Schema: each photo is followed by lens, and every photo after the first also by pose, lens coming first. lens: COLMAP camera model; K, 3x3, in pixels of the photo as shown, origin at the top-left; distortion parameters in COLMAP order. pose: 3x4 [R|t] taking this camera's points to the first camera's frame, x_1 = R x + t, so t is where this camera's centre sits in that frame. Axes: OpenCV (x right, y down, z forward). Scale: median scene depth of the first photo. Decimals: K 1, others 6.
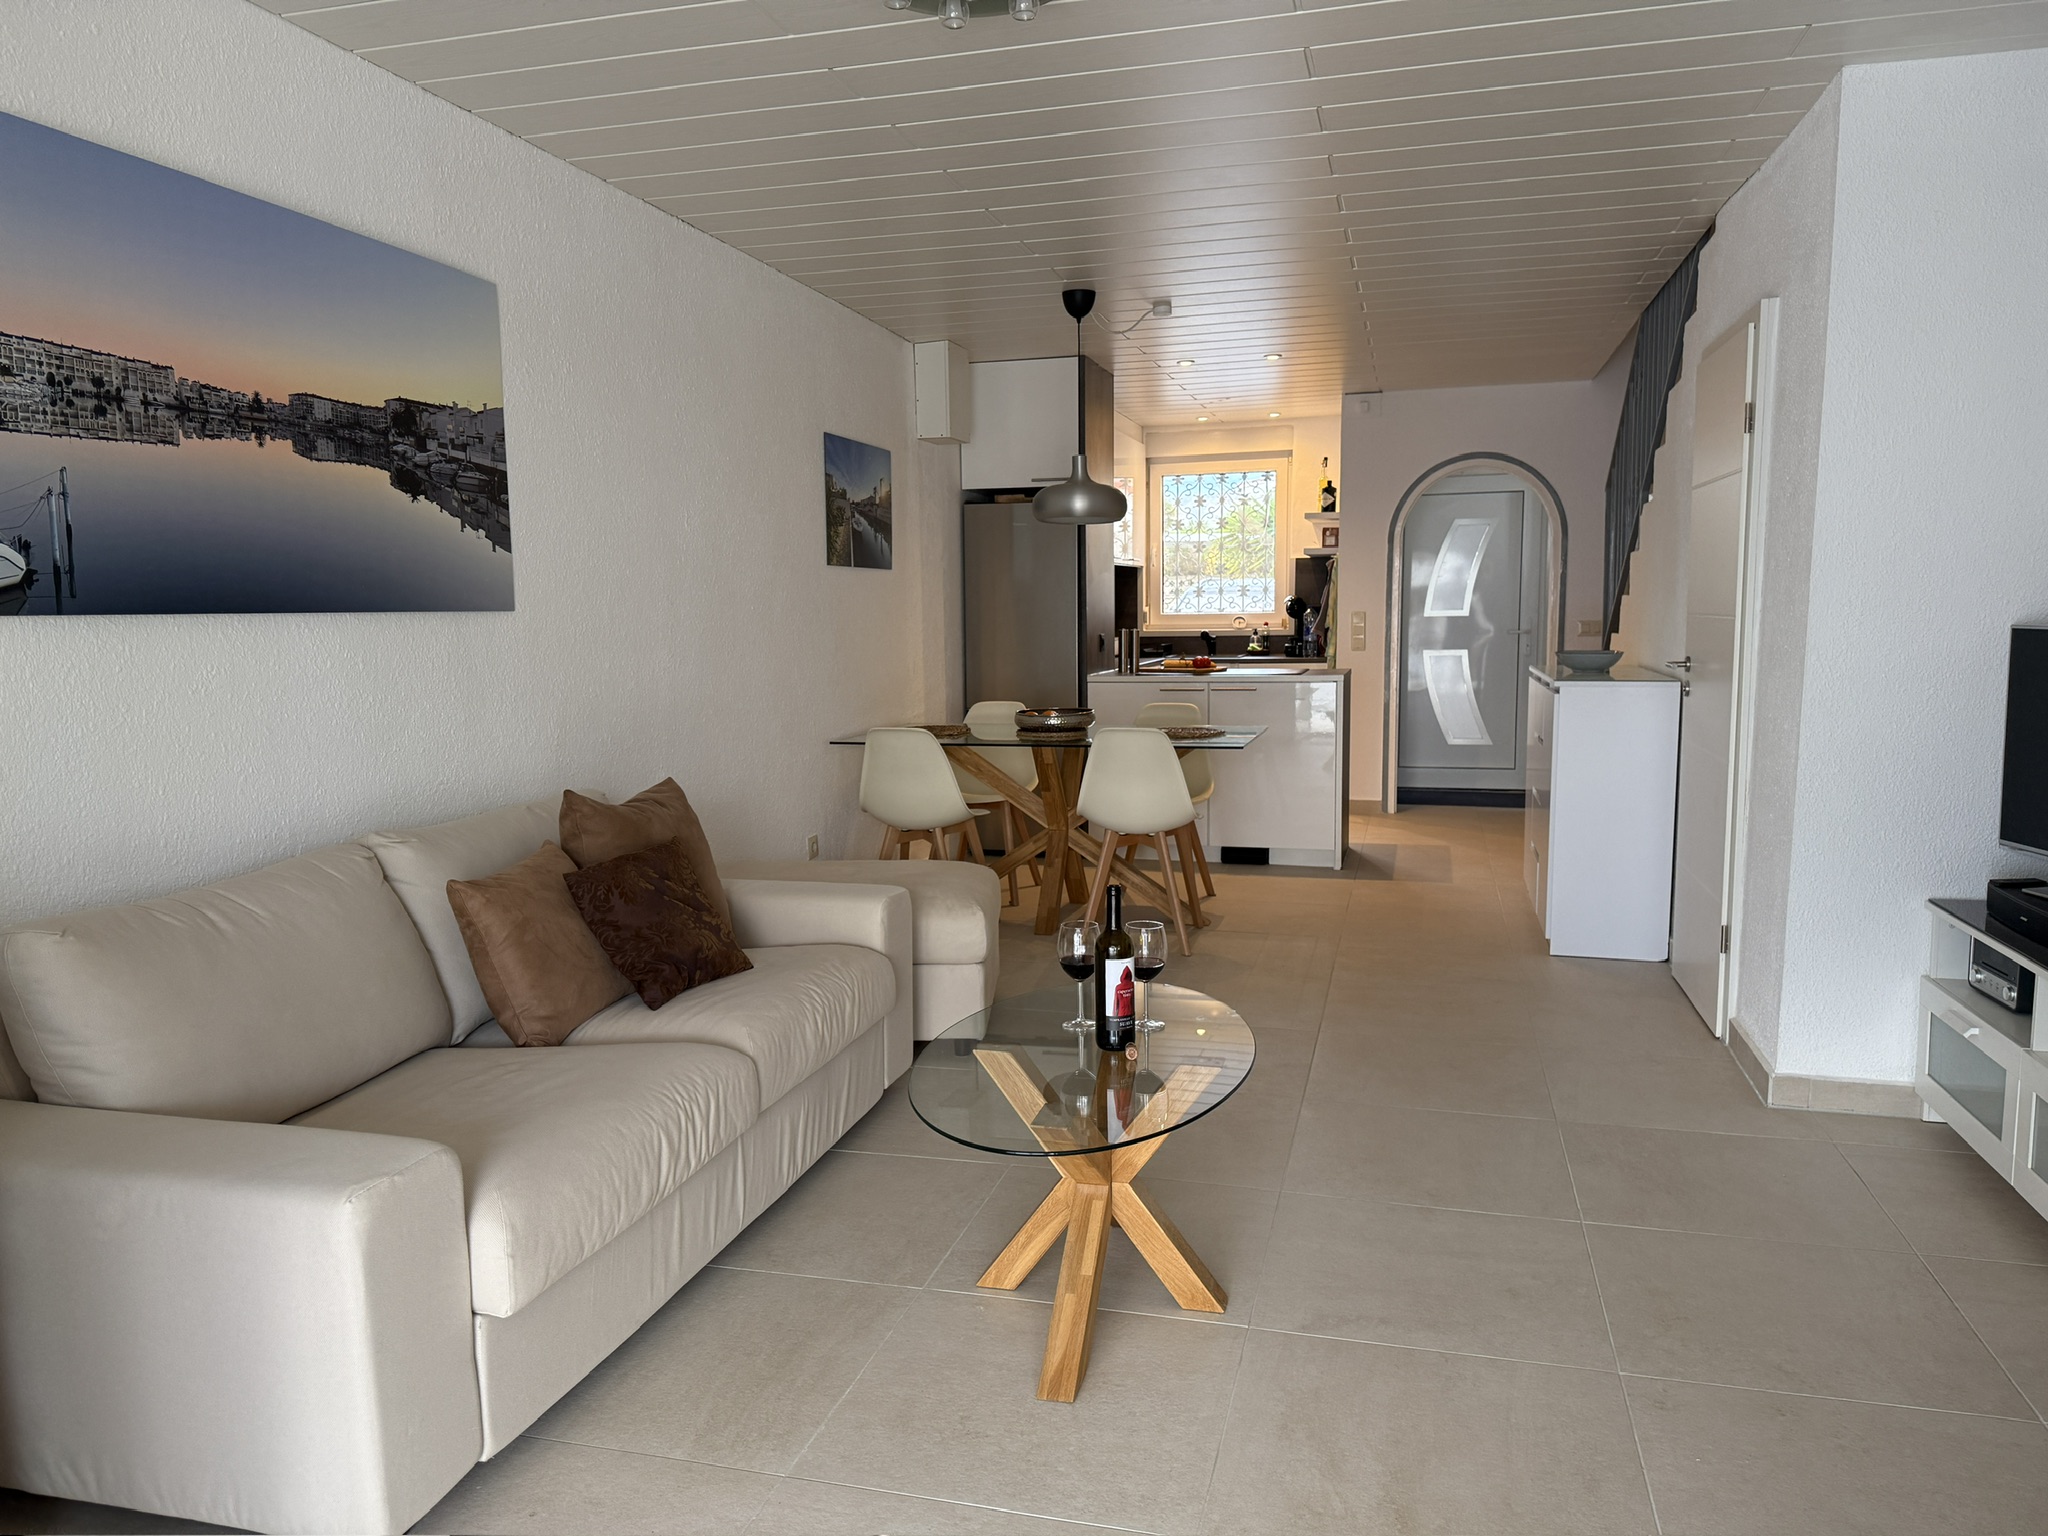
lens RADIAL K [[1429.2, 0, 1025.2], [0, 1429.2, 769.6], [0, 0, 1]] dist [0.032148, -0.032869]
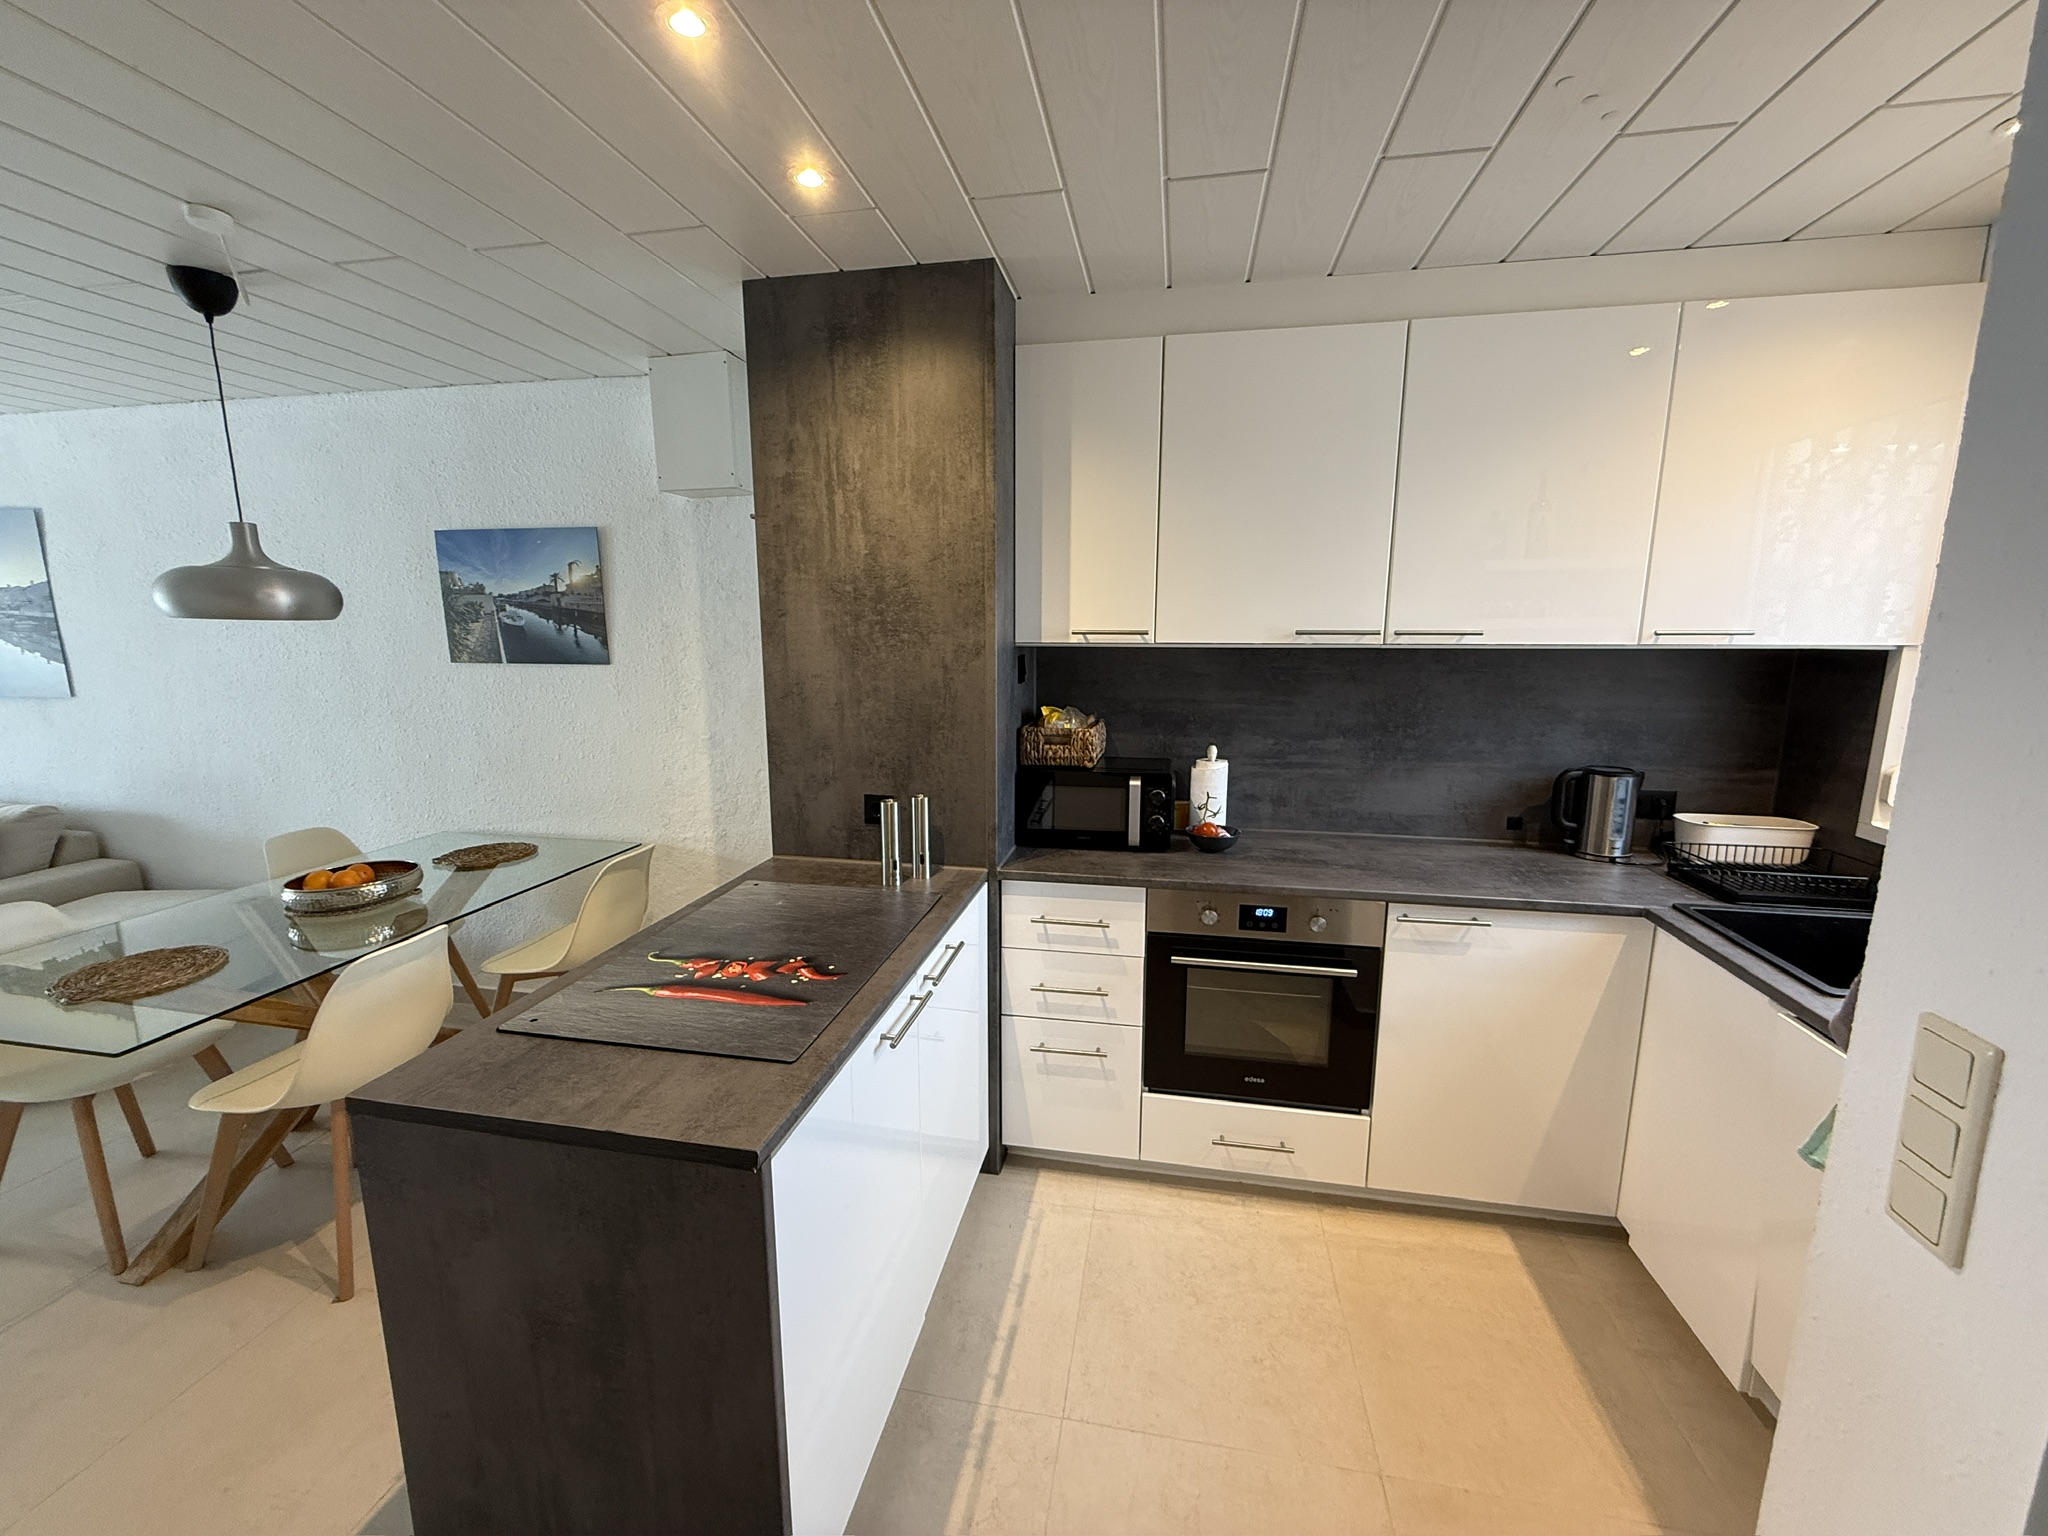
lens RADIAL K [[813.1, 0, 1019.1], [0, 813.1, 766.5], [0, 0, 1]] dist [0.000425, -0.000180]
pose [[0.075615, 0.183168, -0.980169, 0.304288], [-0.113068, 0.978219, 0.174081, -0.140431], [0.990706, 0.097663, 0.094678, 0.874004]]
